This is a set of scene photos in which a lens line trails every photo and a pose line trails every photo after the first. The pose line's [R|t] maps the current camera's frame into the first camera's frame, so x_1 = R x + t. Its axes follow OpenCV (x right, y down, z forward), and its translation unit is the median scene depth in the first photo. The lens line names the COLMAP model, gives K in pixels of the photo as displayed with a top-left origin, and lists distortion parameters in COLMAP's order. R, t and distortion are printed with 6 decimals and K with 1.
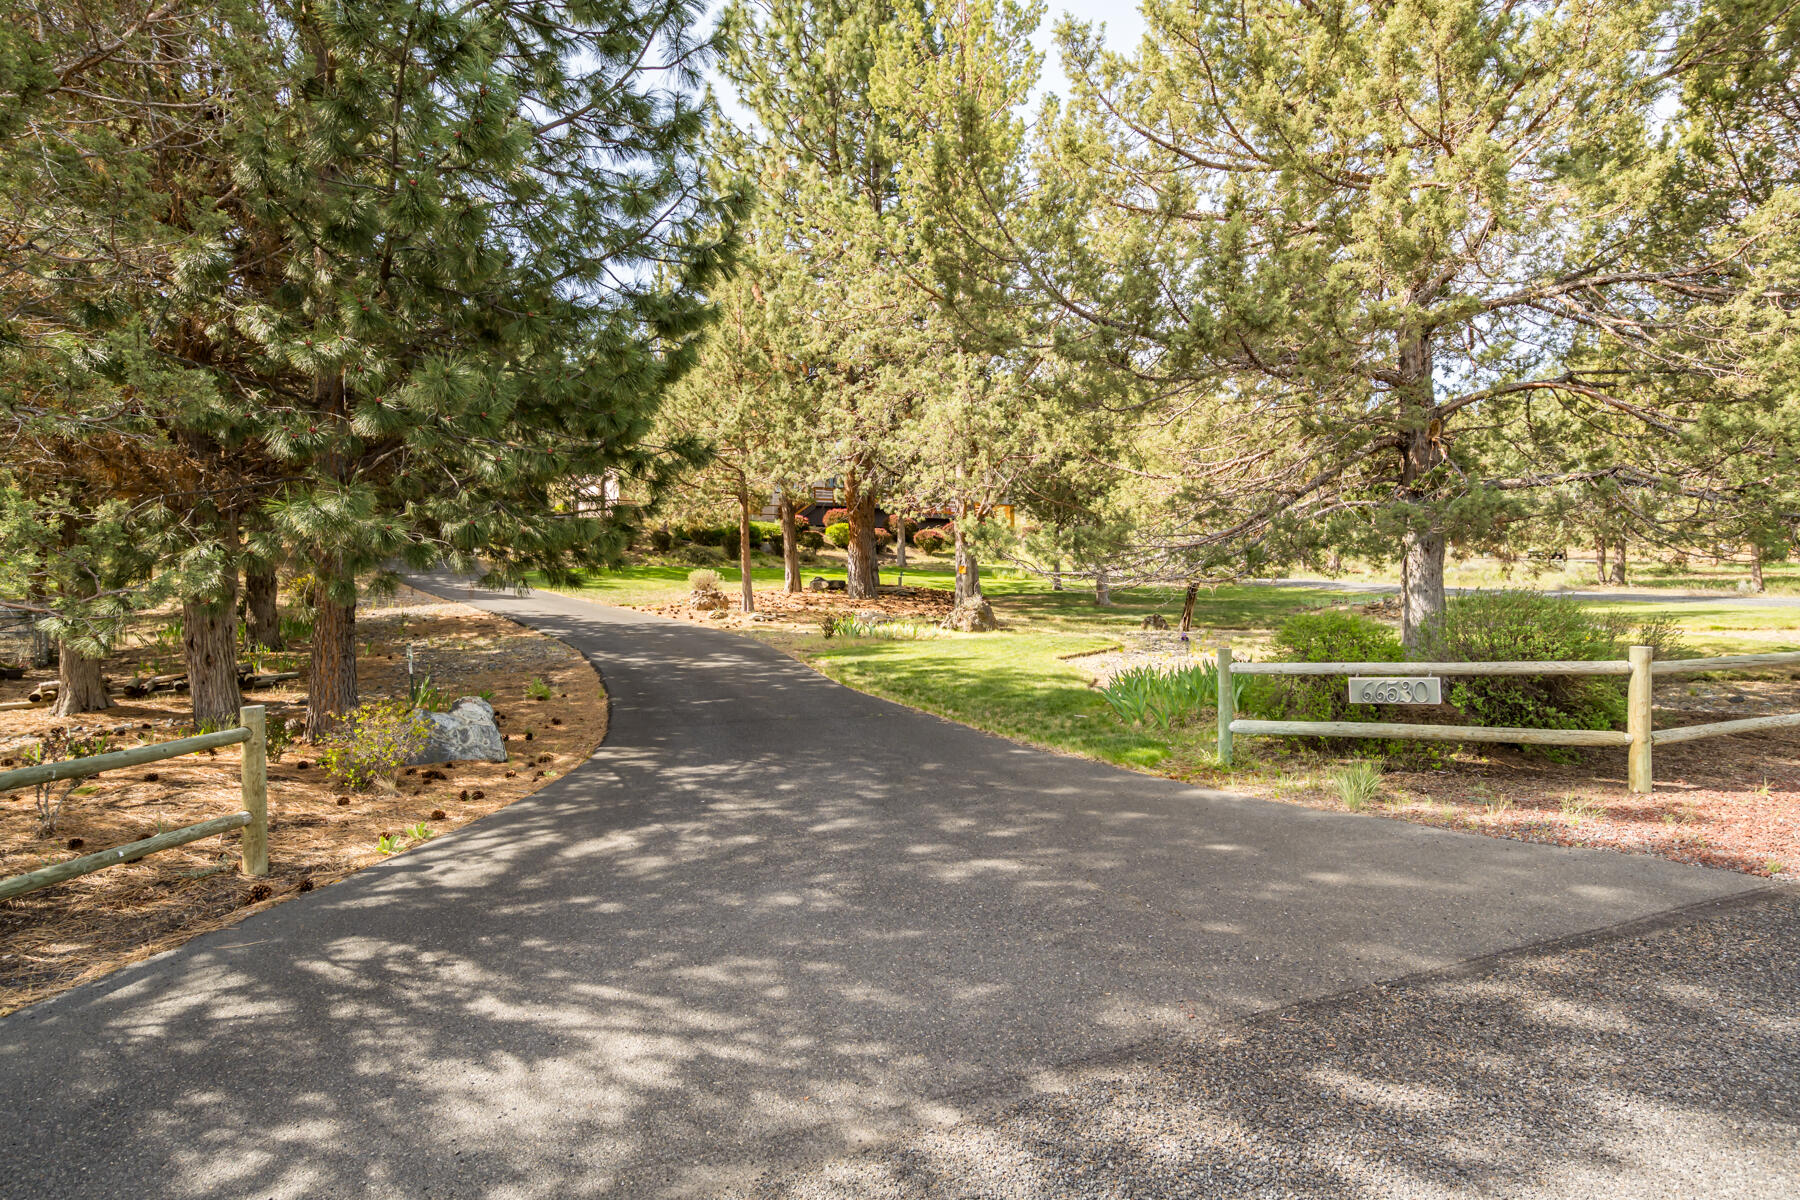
lens RADIAL K [[925.9, 0, 897.4], [0, 925.9, 597.9], [0, 0, 1]] dist [-0.020011, 0.008500]
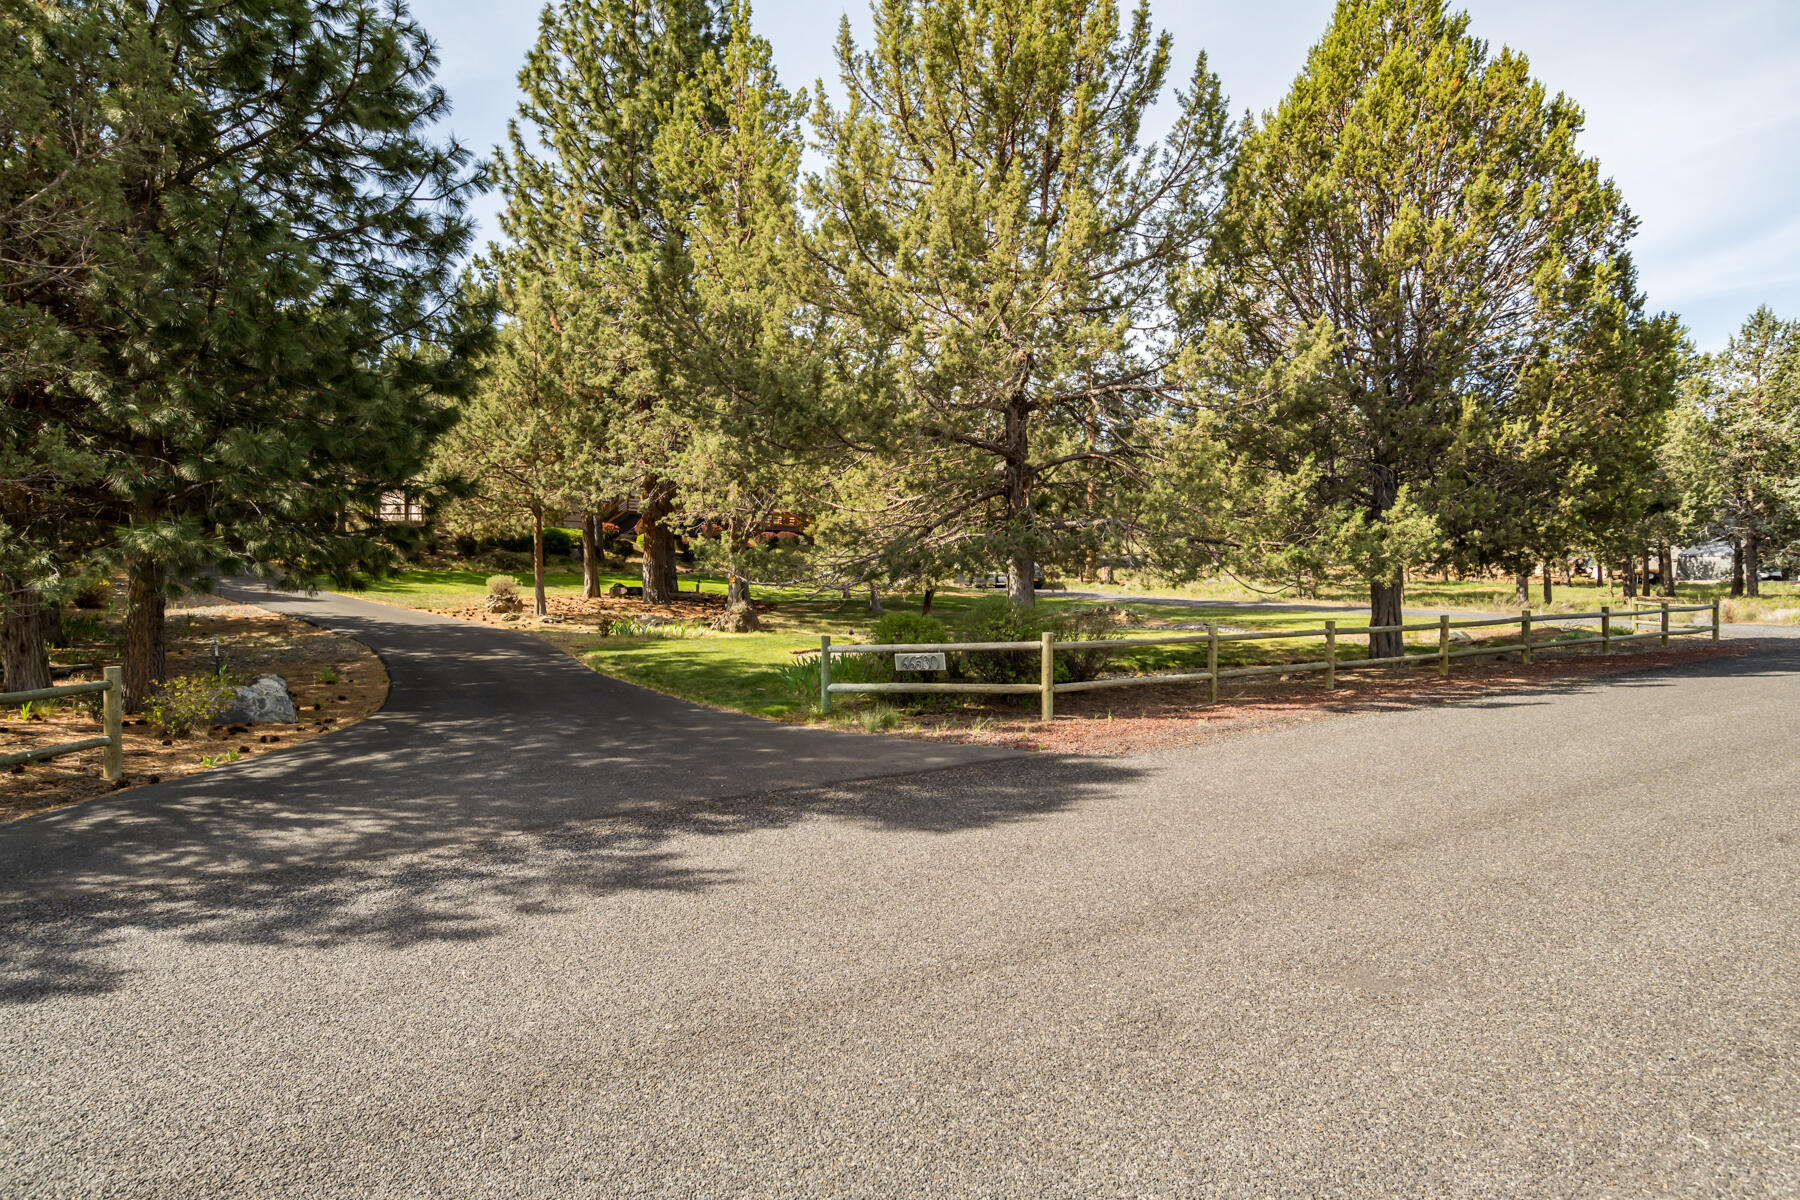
lens RADIAL K [[925.9, 0, 905.6], [0, 925.9, 599.1], [0, 0, 1]] dist [-0.020011, 0.008500]
pose [[0.983362, 0.009074, 0.181427, 0.110383], [-0.007778, 0.999939, -0.007853, 0.003187], [-0.181488, 0.006311, 0.983373, -0.259803]]
